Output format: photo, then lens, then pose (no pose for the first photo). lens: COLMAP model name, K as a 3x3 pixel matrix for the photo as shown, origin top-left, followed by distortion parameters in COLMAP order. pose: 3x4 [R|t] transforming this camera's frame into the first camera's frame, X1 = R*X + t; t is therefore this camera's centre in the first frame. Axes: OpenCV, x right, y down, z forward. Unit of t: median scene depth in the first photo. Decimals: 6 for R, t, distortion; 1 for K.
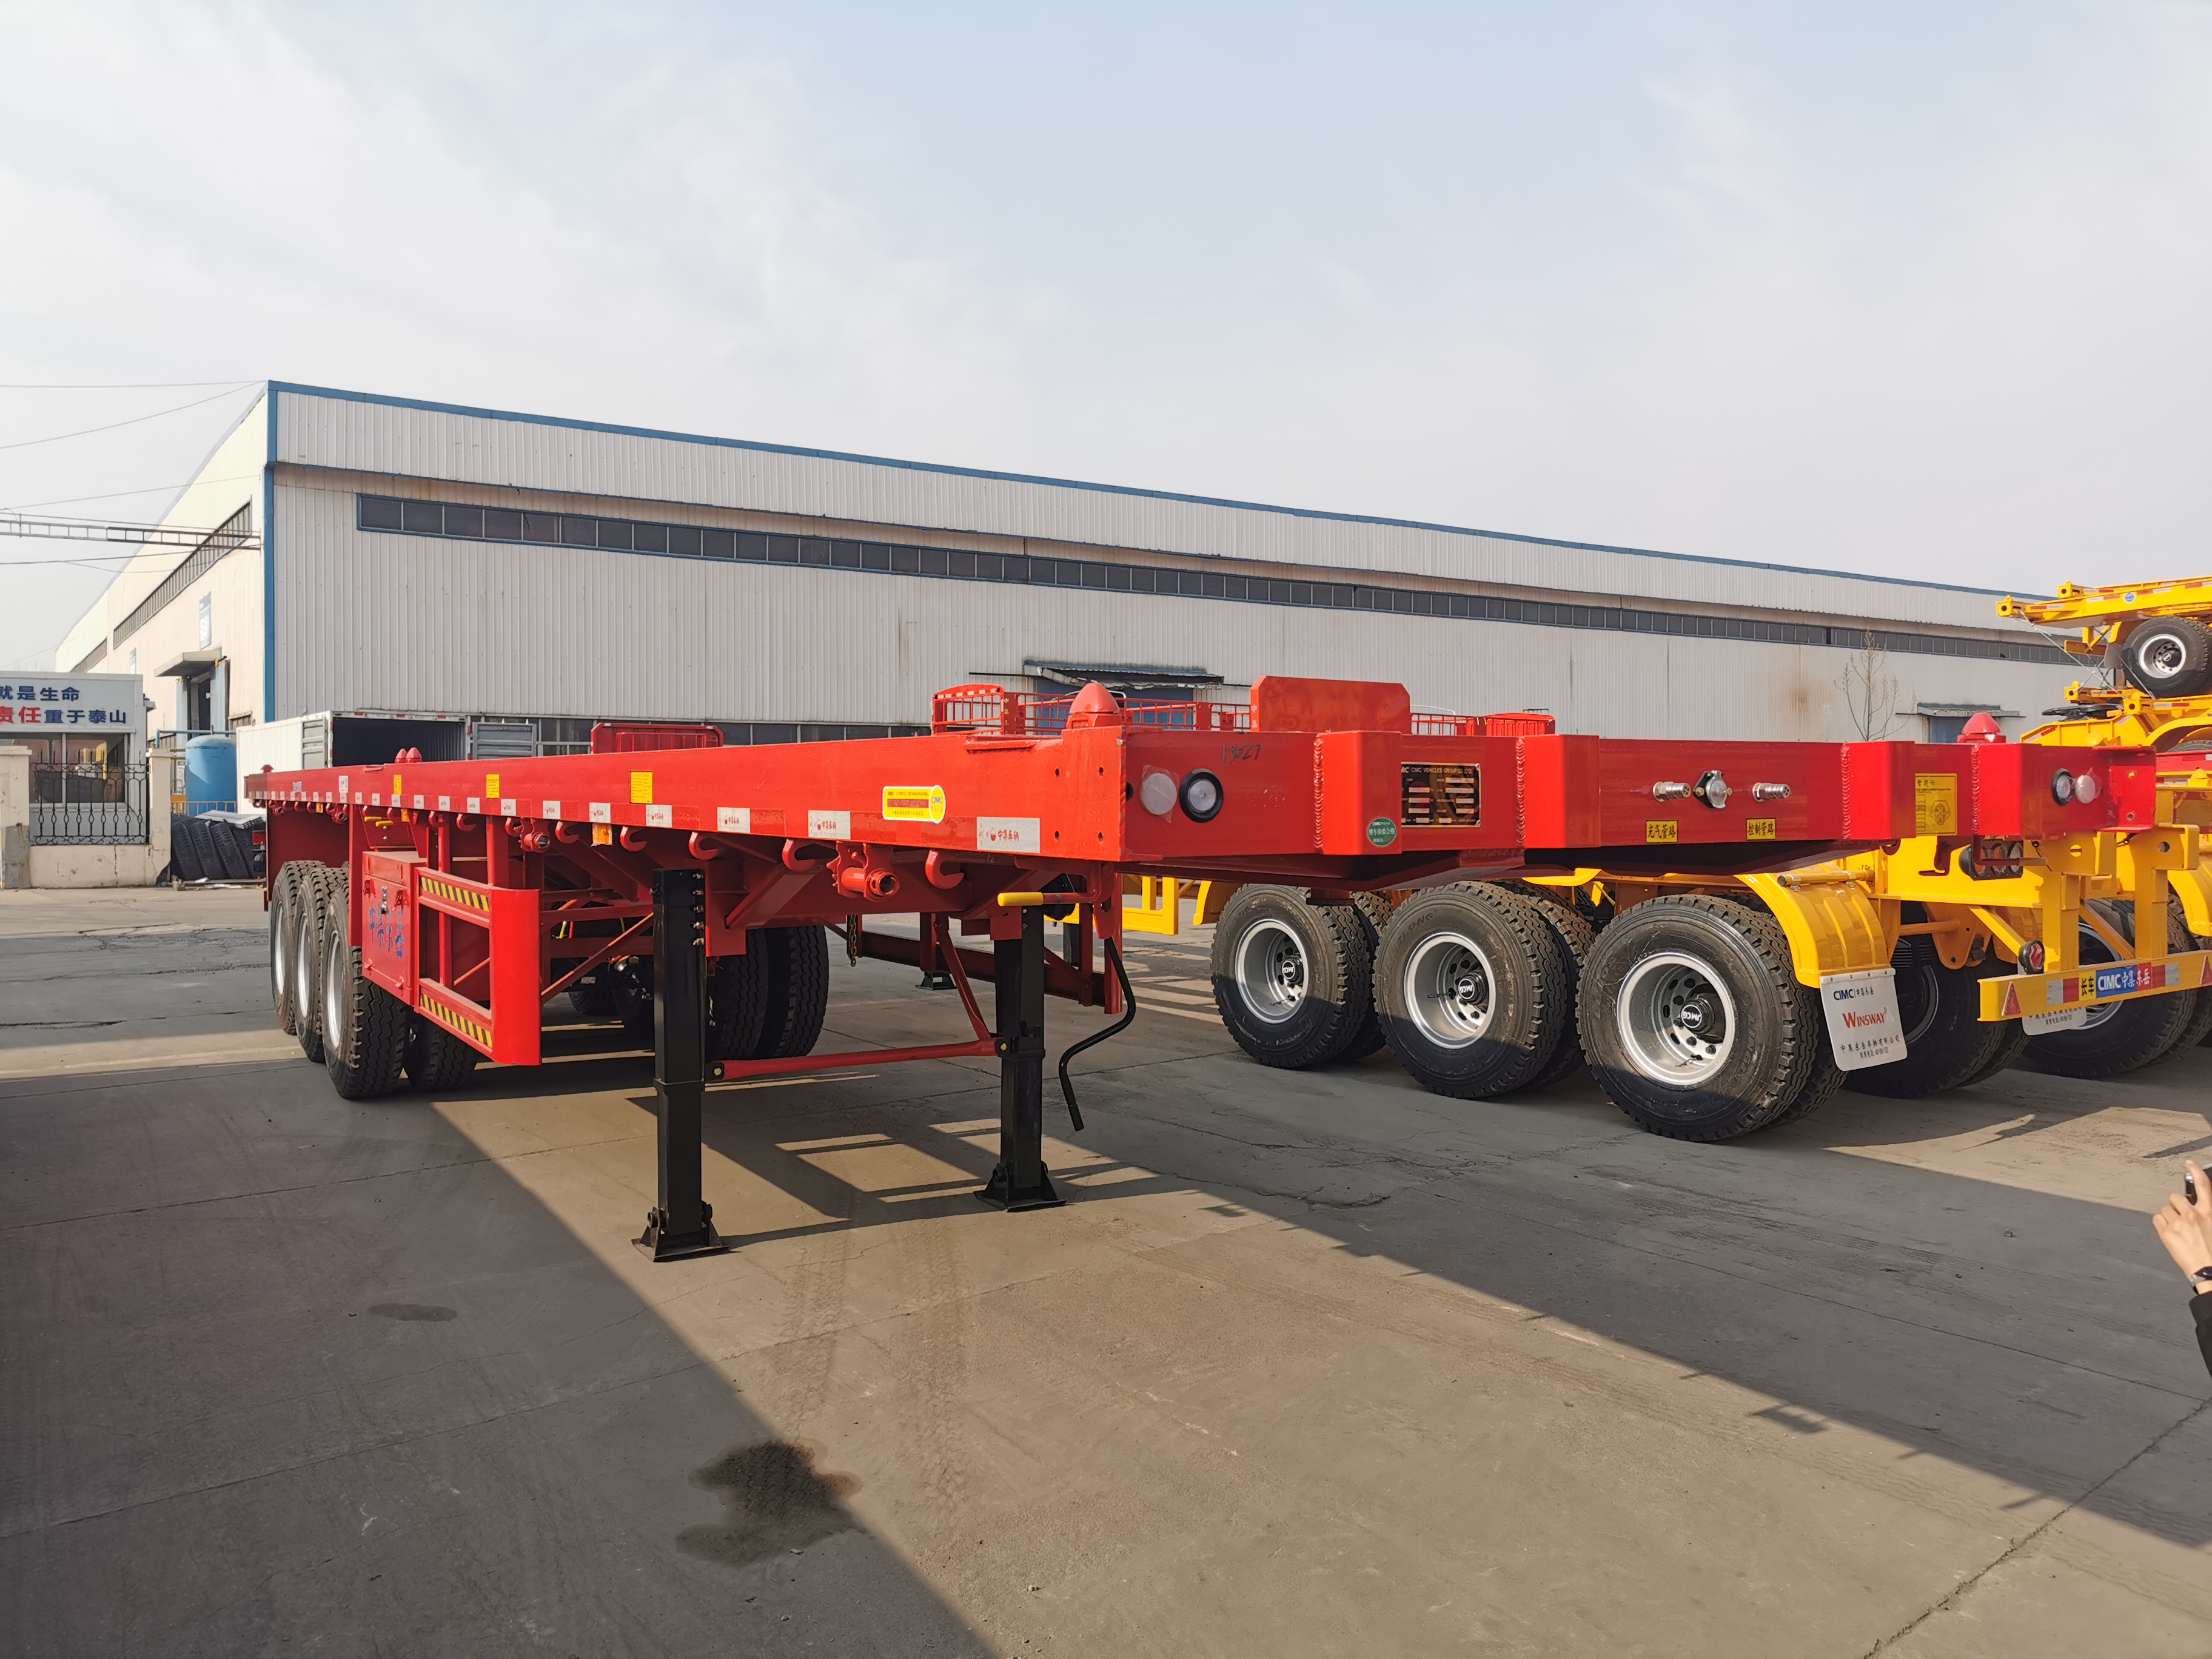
lens RADIAL K [[1697.9, 0, 1113.4], [0, 1697.9, 794.1], [0, 0, 1]] dist [0.063382, -0.087783]
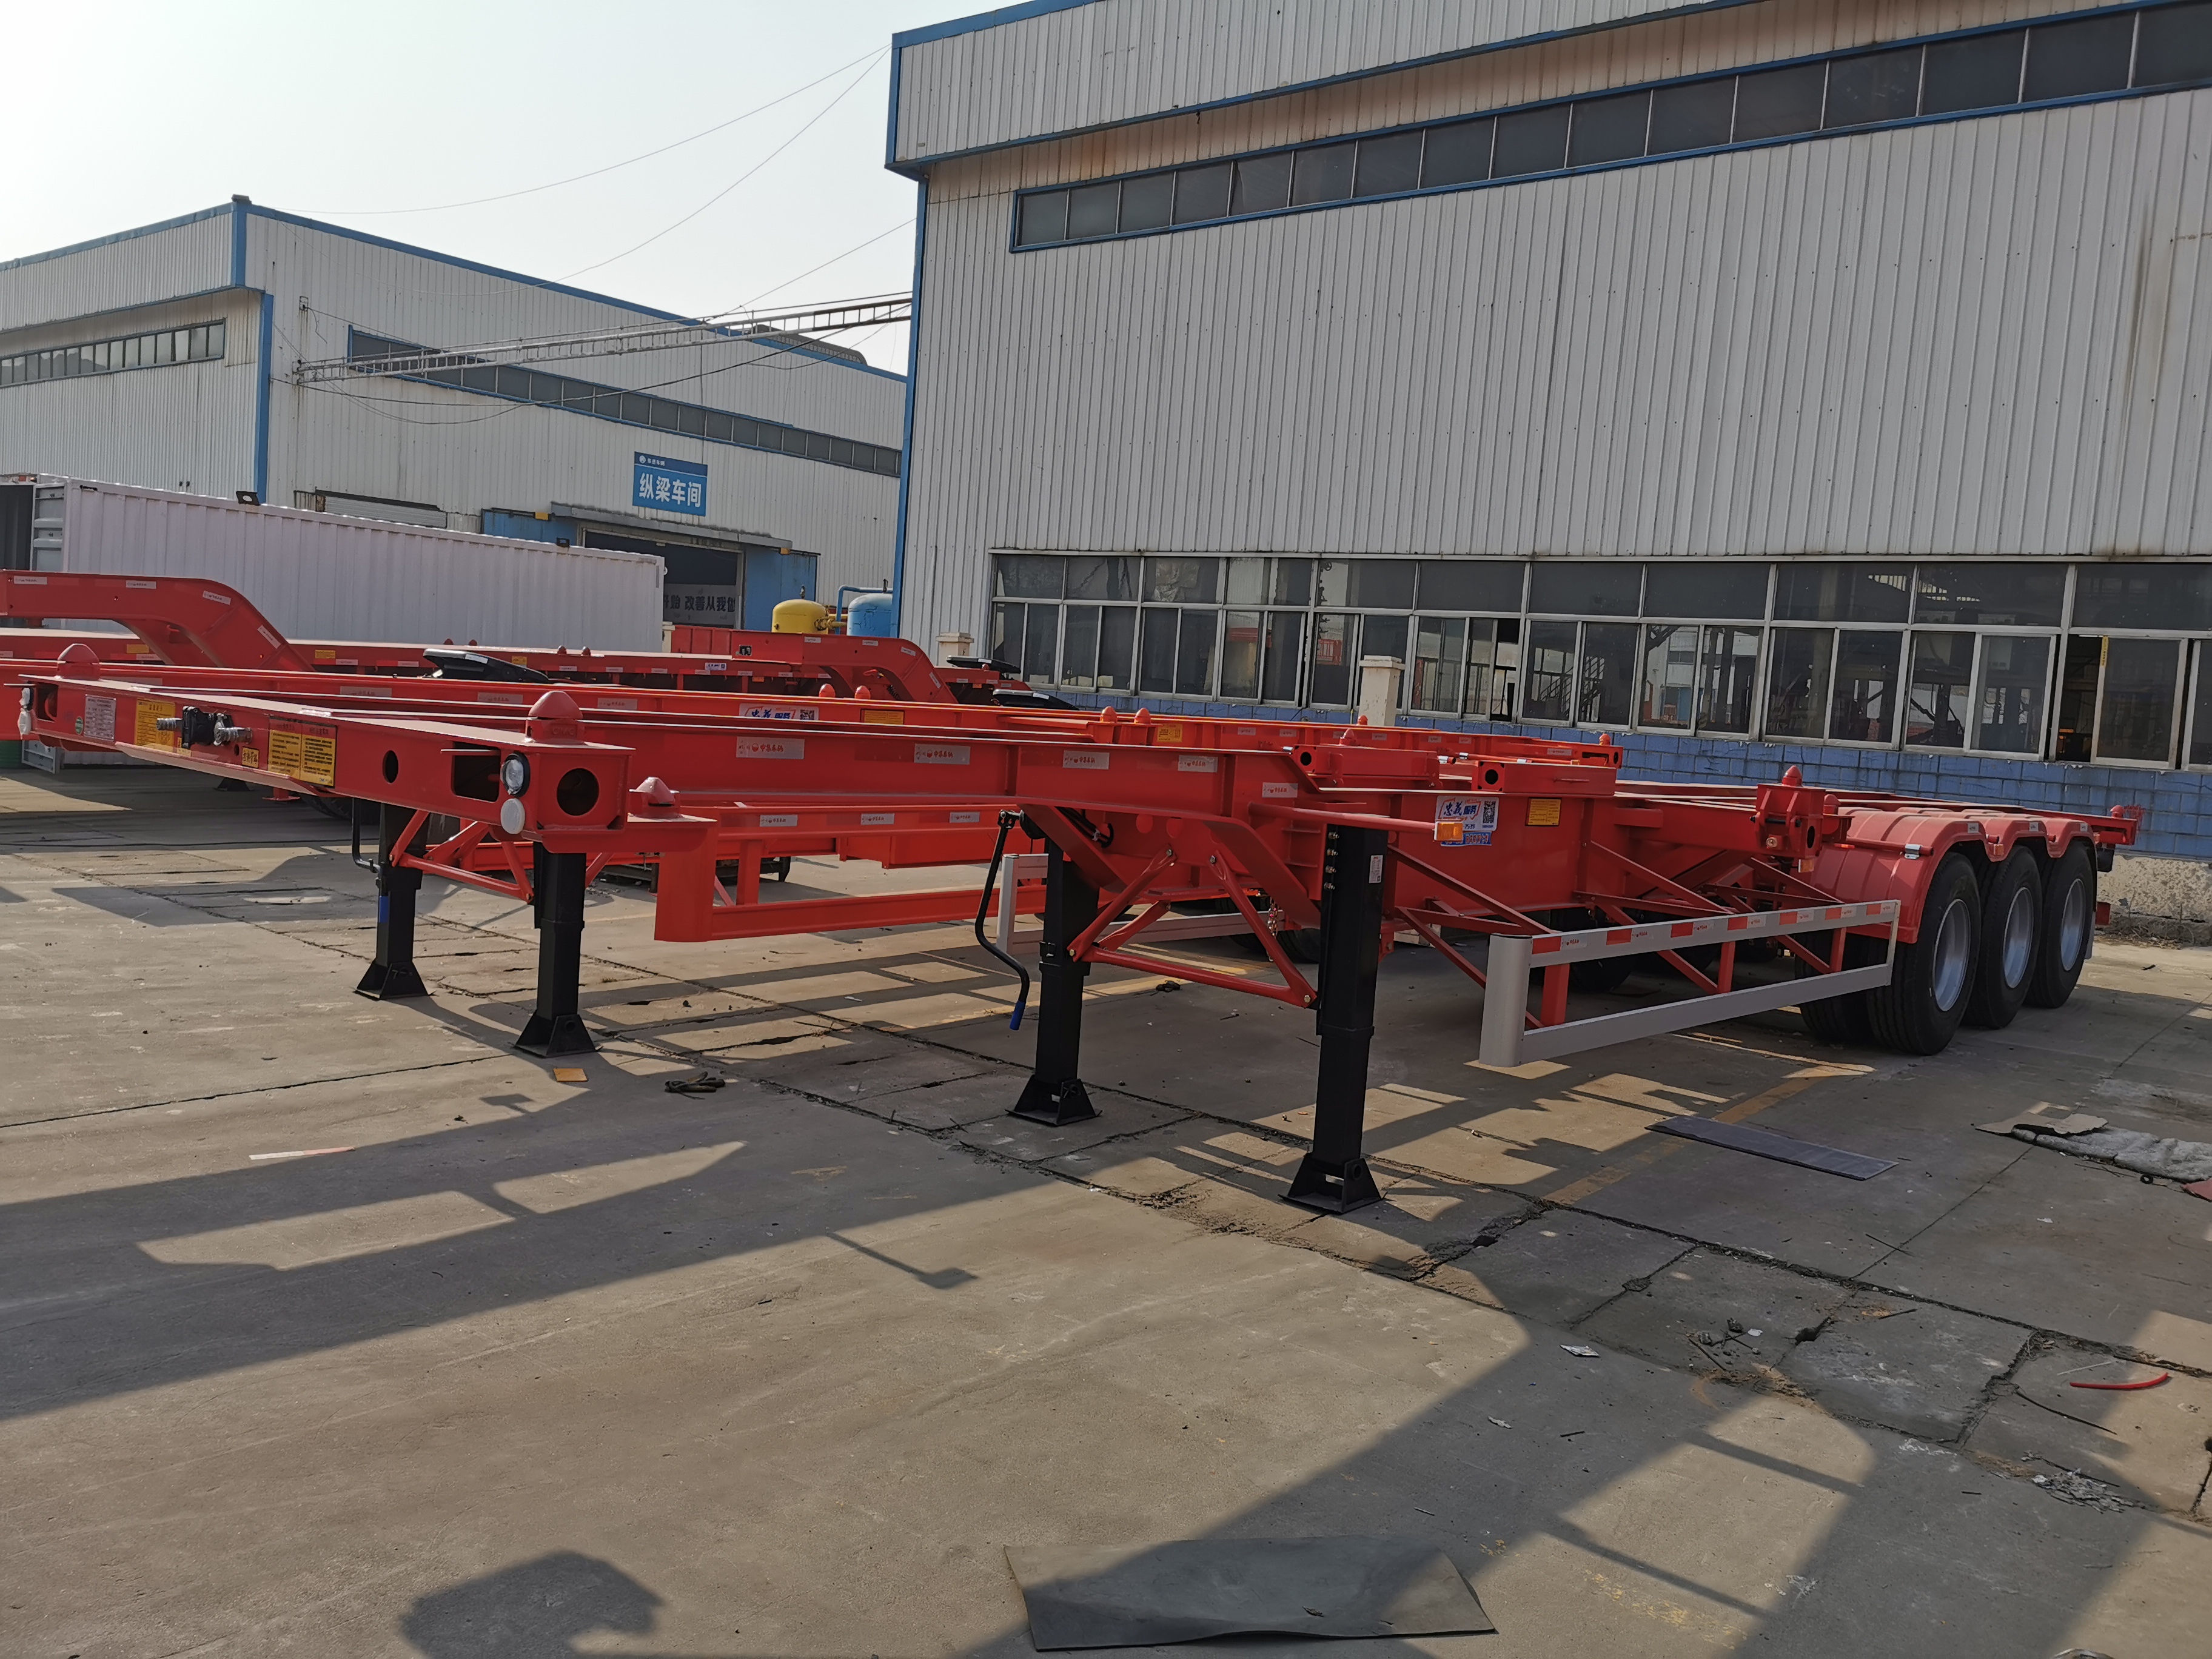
lens RADIAL K [[1697.9, 0, 1113.4], [0, 1697.9, 794.1], [0, 0, 1]] dist [0.063382, -0.087783]
pose [[0.292949, 0.107776, -0.950034, 1.205282], [-0.038126, 0.994153, 0.101024, -0.175393], [0.955368, 0.006626, 0.295345, 6.050511]]
